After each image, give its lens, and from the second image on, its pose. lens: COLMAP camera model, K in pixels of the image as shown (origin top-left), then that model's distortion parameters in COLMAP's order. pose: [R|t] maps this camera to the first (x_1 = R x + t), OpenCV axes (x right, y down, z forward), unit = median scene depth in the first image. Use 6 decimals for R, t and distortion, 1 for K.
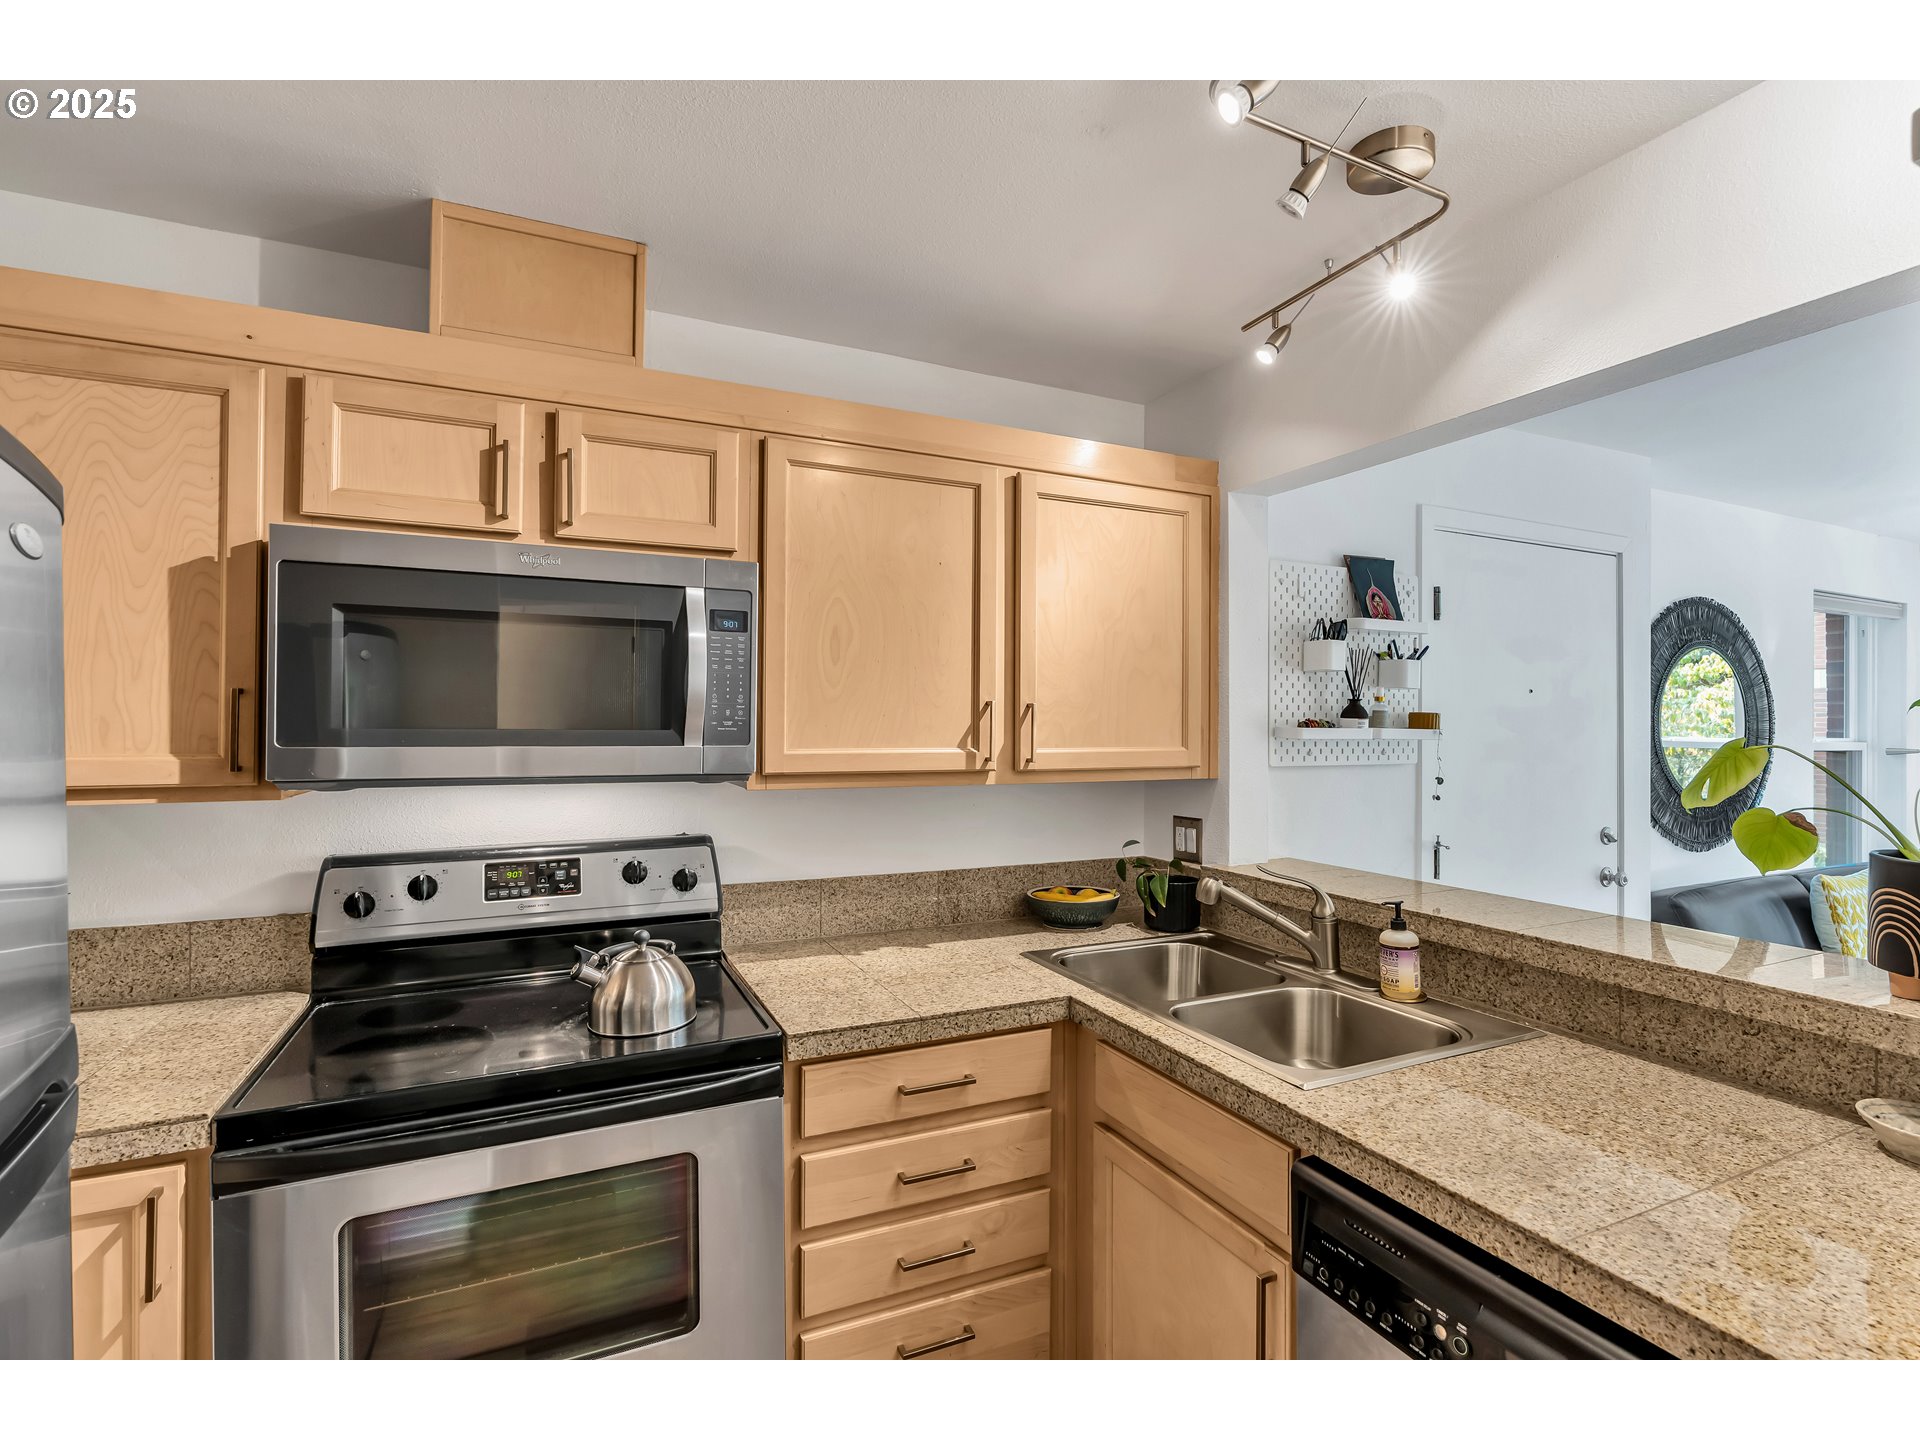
lens RADIAL K [[867.2, 0, 968.7], [0, 867.2, 720.0], [0, 0, 1]] dist [-0.011100, 0.006065]
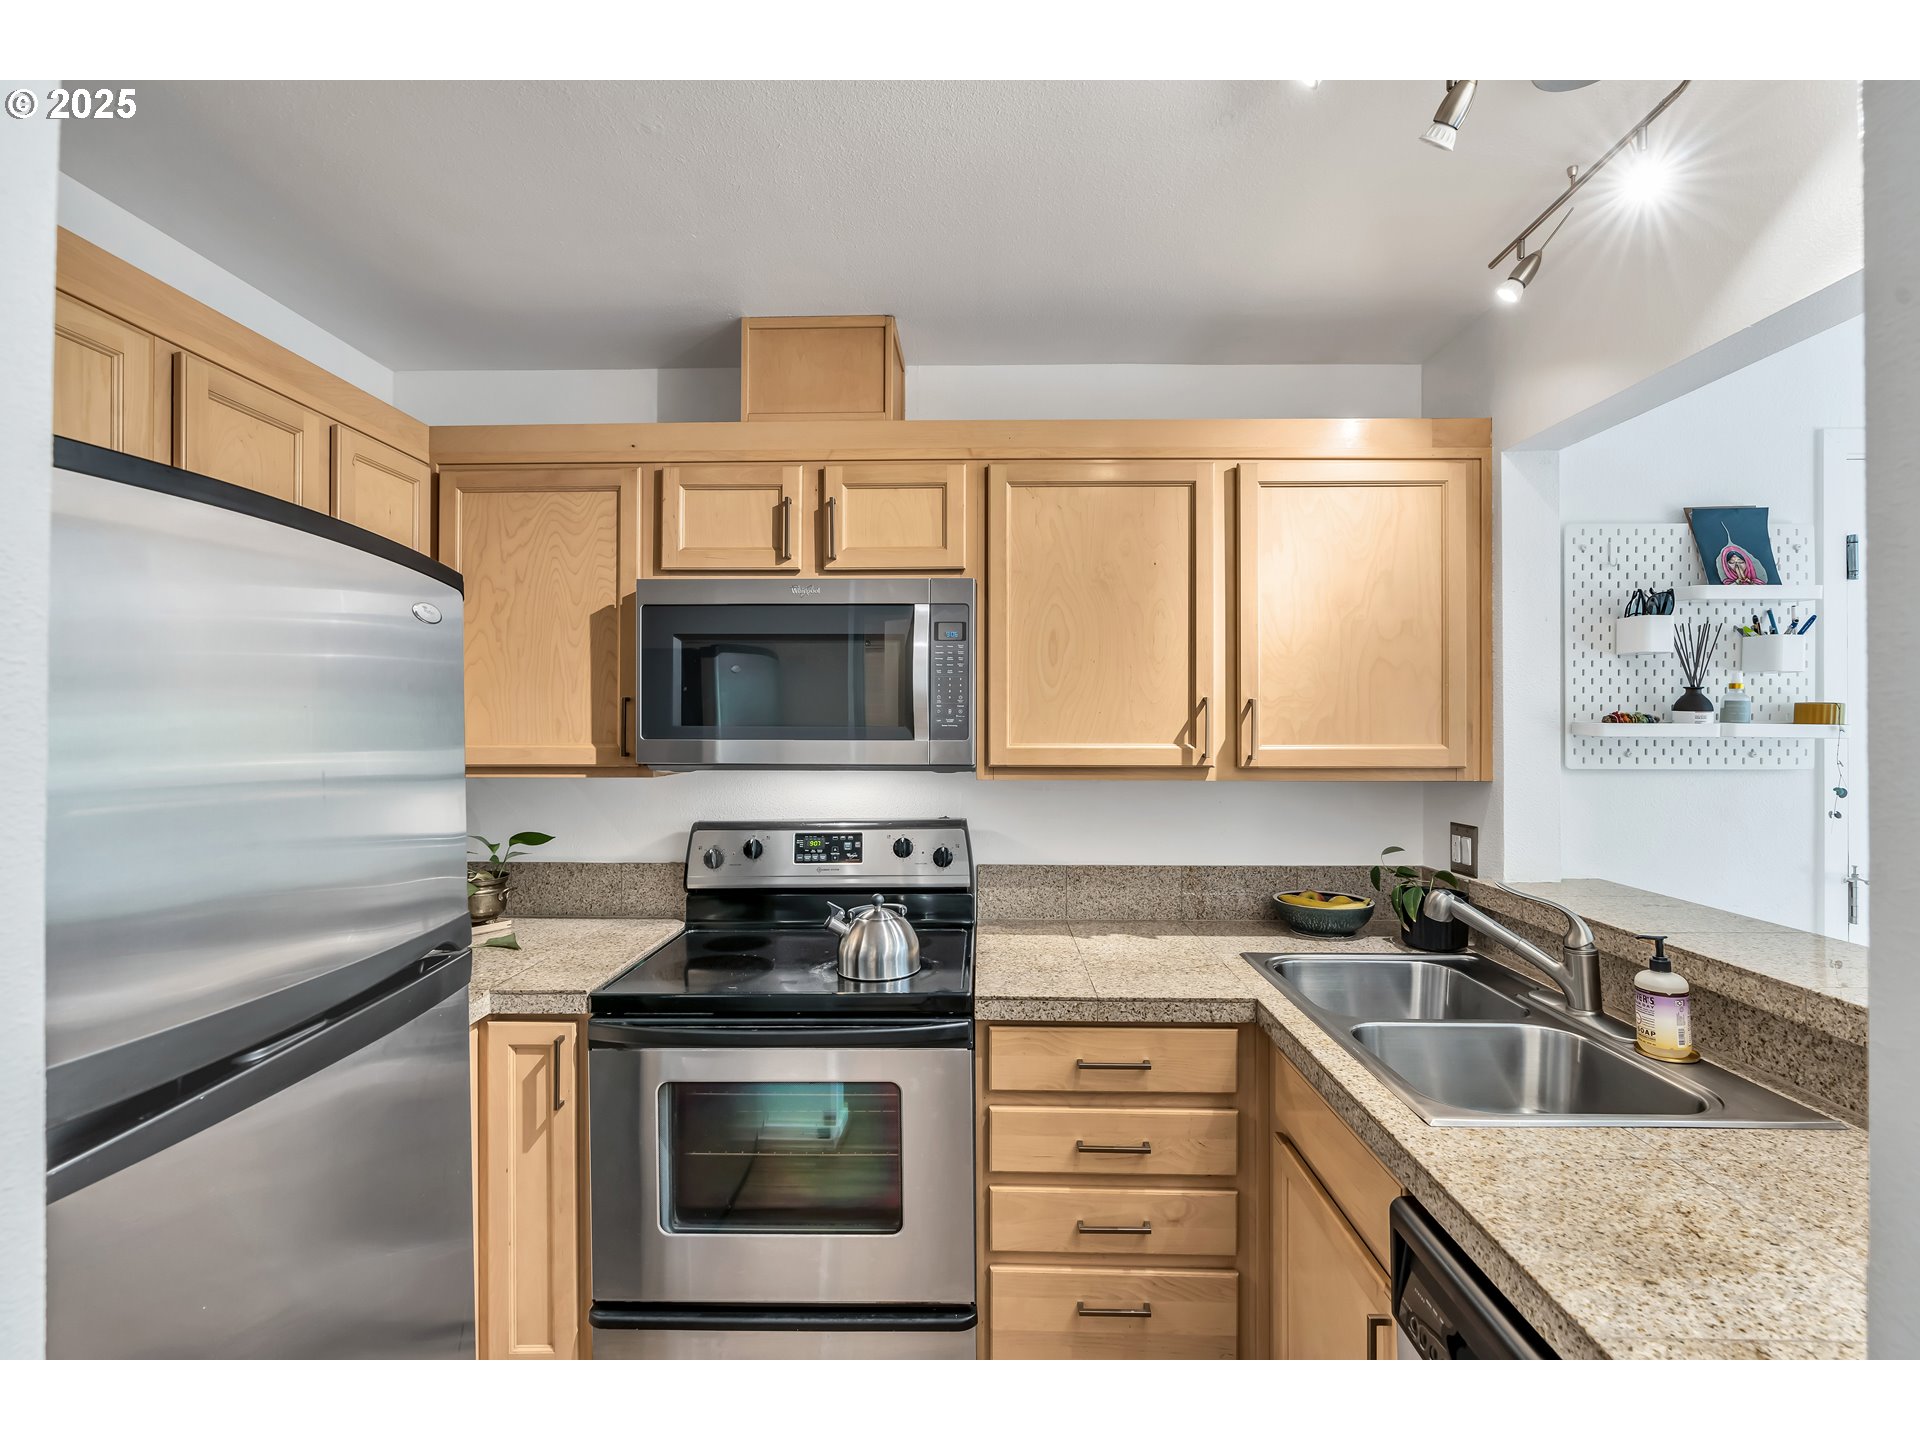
lens RADIAL K [[867.2, 0, 991.1], [0, 867.2, 718.8], [0, 0, 1]] dist [-0.011100, 0.006065]
pose [[0.898323, -0.005016, -0.439306, 0.274278], [0.006487, 0.999977, 0.001849, -0.000573], [0.439287, -0.004511, 0.898335, -0.006146]]
